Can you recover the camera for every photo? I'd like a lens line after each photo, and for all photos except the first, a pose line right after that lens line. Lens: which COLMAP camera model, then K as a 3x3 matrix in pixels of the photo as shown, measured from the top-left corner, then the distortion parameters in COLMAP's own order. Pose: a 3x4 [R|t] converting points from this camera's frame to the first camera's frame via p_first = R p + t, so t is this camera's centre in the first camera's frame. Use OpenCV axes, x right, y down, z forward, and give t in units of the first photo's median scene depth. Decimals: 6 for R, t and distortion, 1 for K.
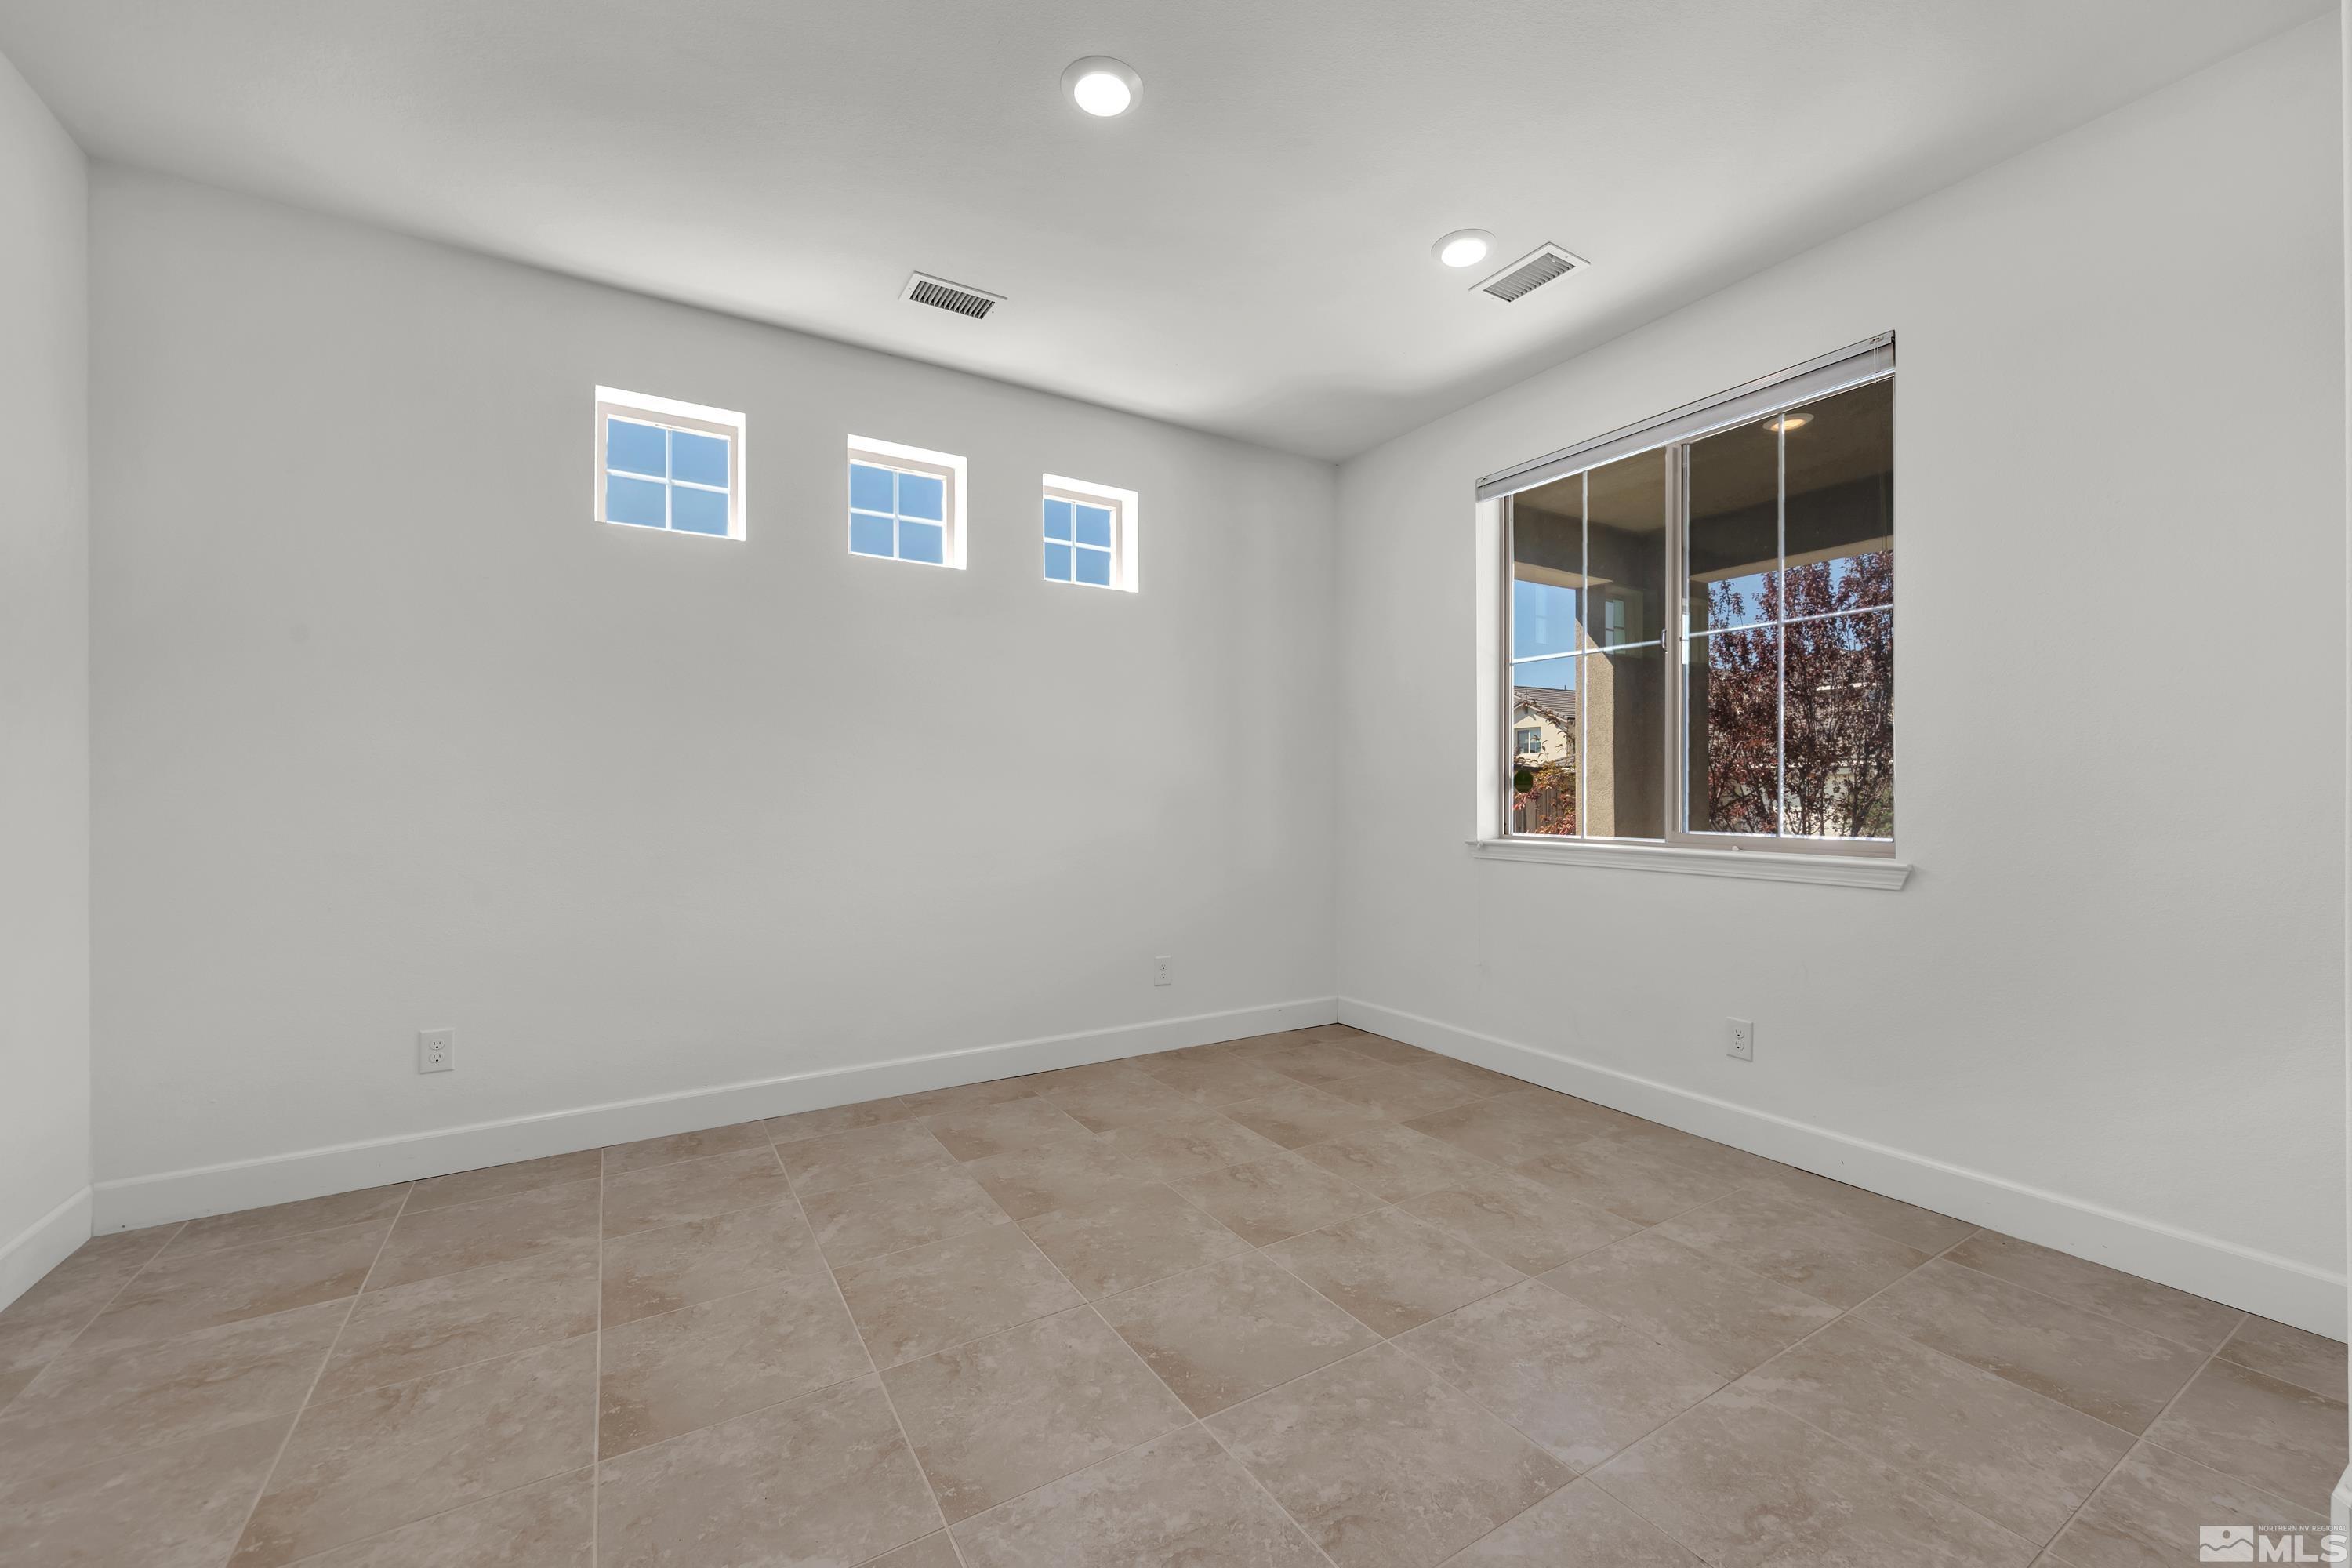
lens RADIAL K [[949.9, 0, 1193.7], [0, 949.9, 796.9], [0, 0, 1]] dist [0.002066, 0.000017]
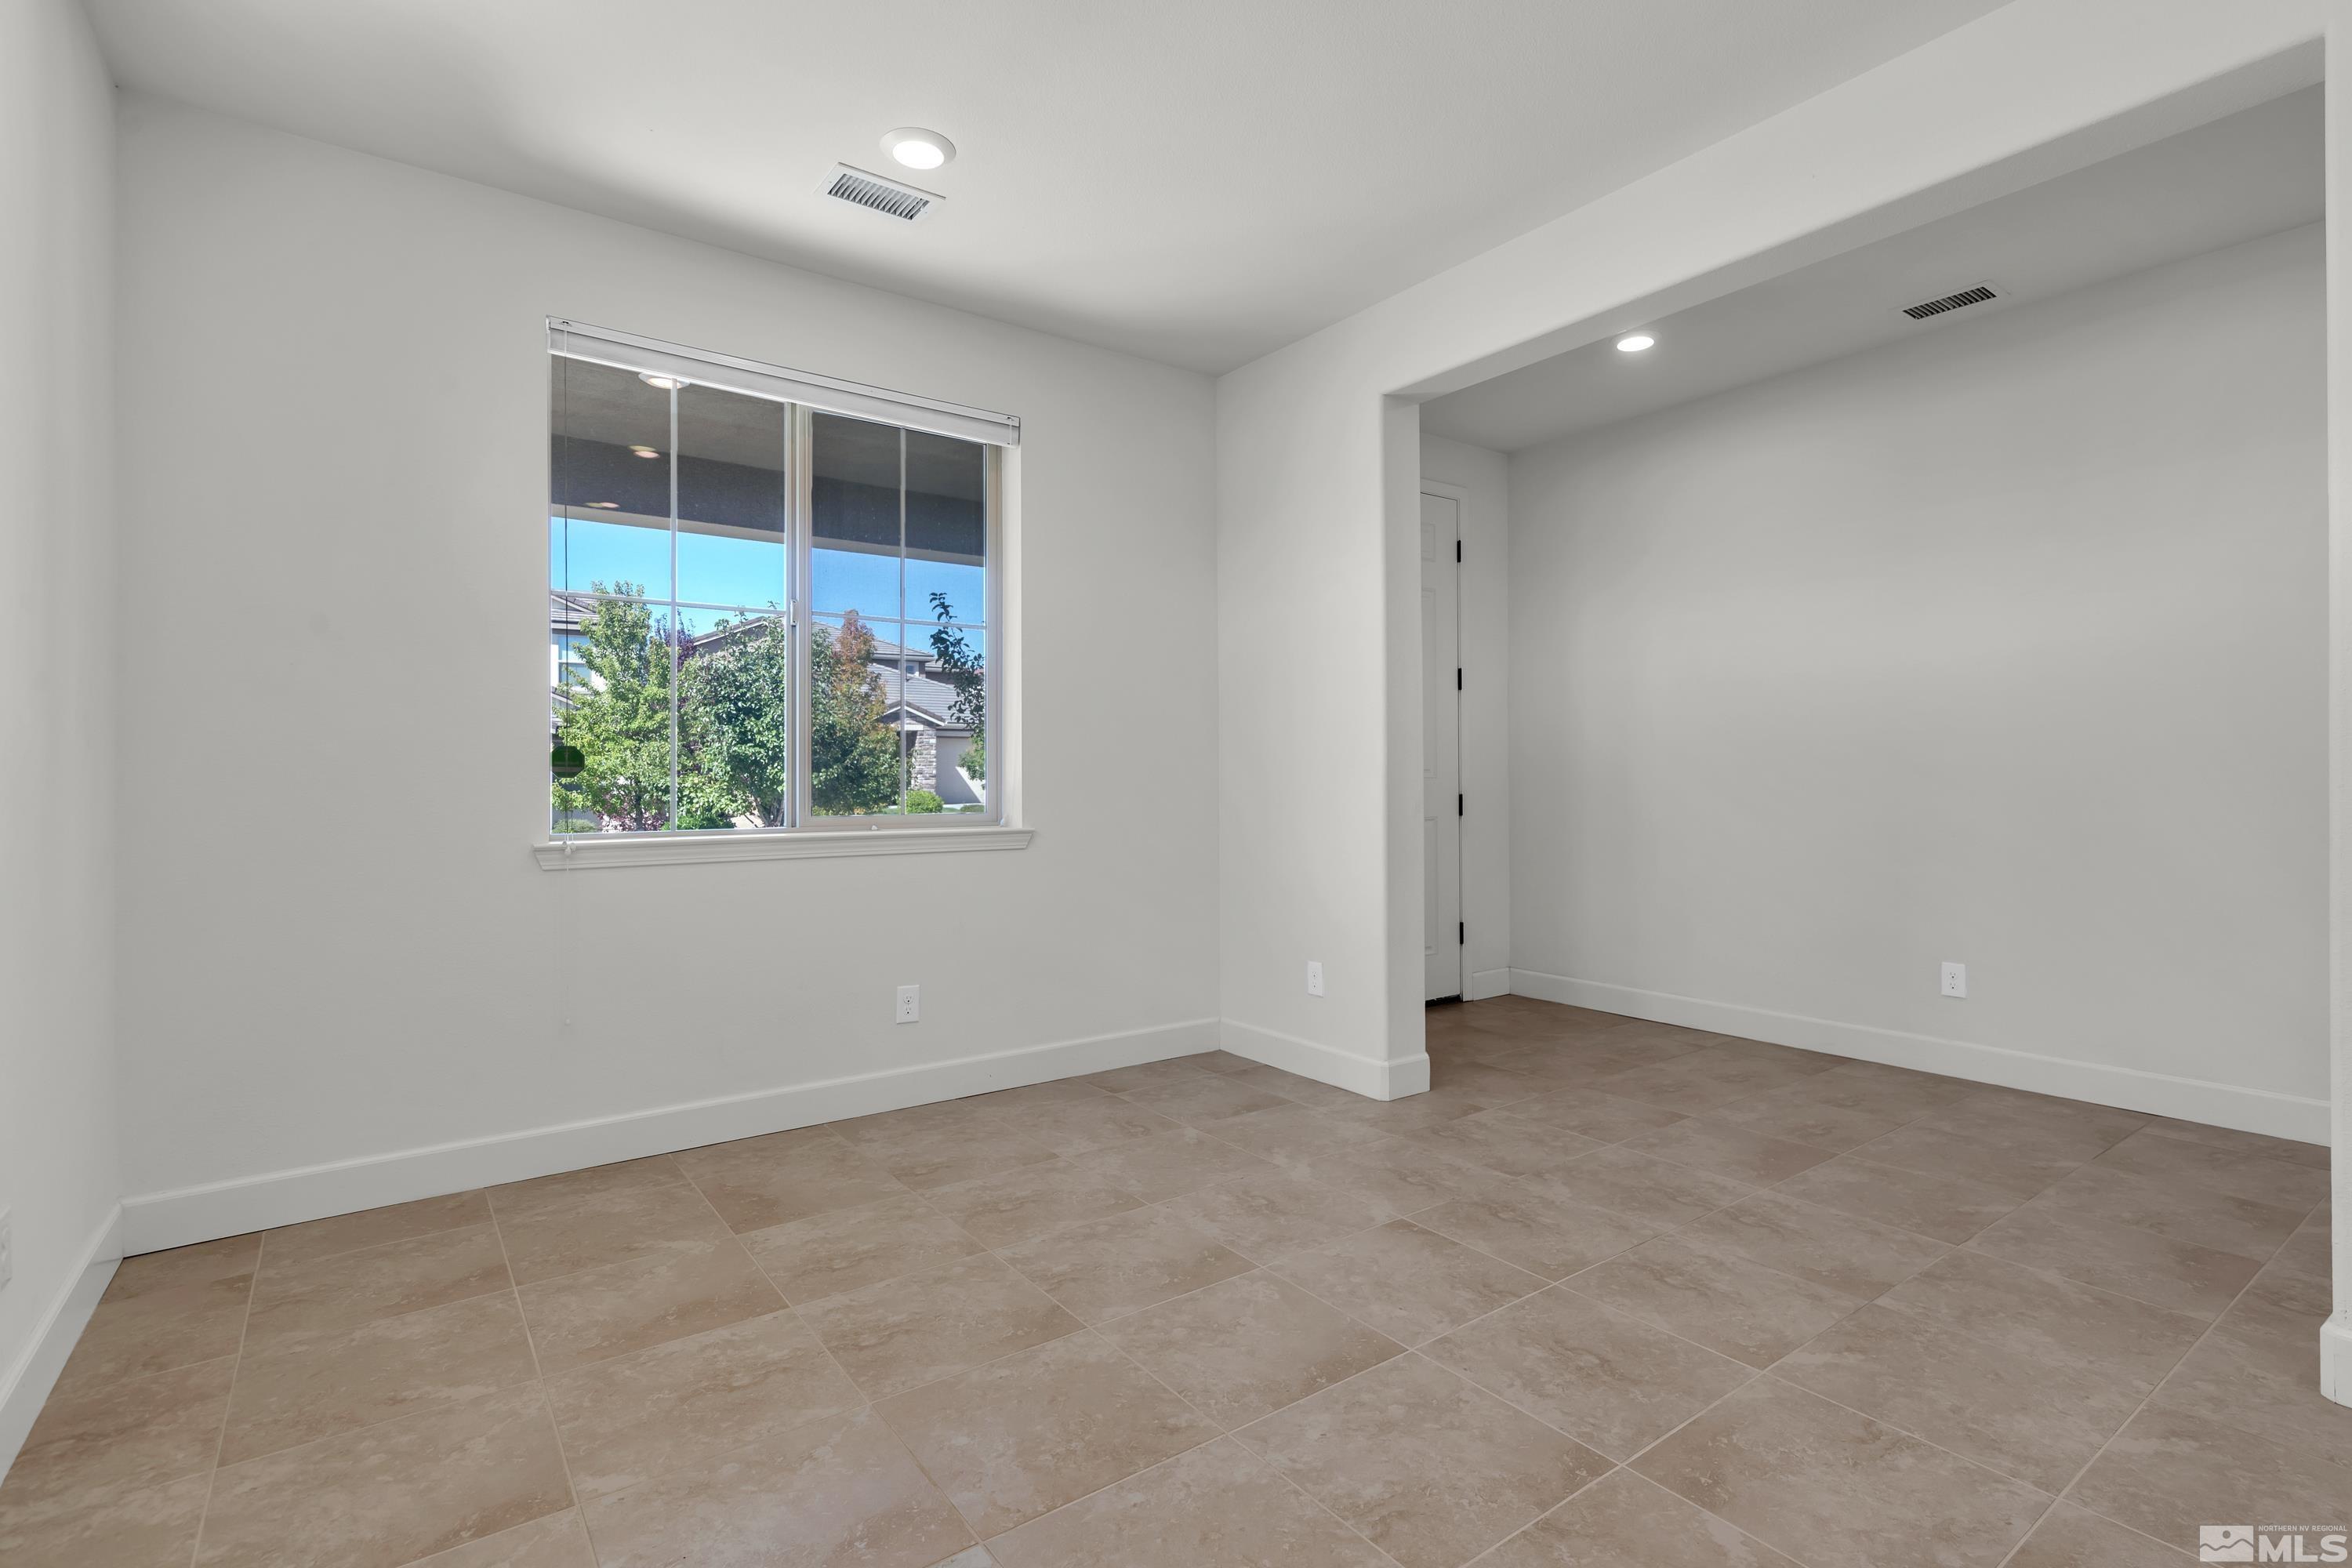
lens RADIAL K [[1095.9, 0, 1185.9], [0, 1095.9, 760.9], [0, 0, 1]] dist [0.003791, -0.000866]
pose [[-0.076465, 0.013151, 0.996986, -0.974550], [0.007789, 0.999890, -0.012592, -0.018201], [-0.997042, 0.006802, -0.076559, 1.040645]]
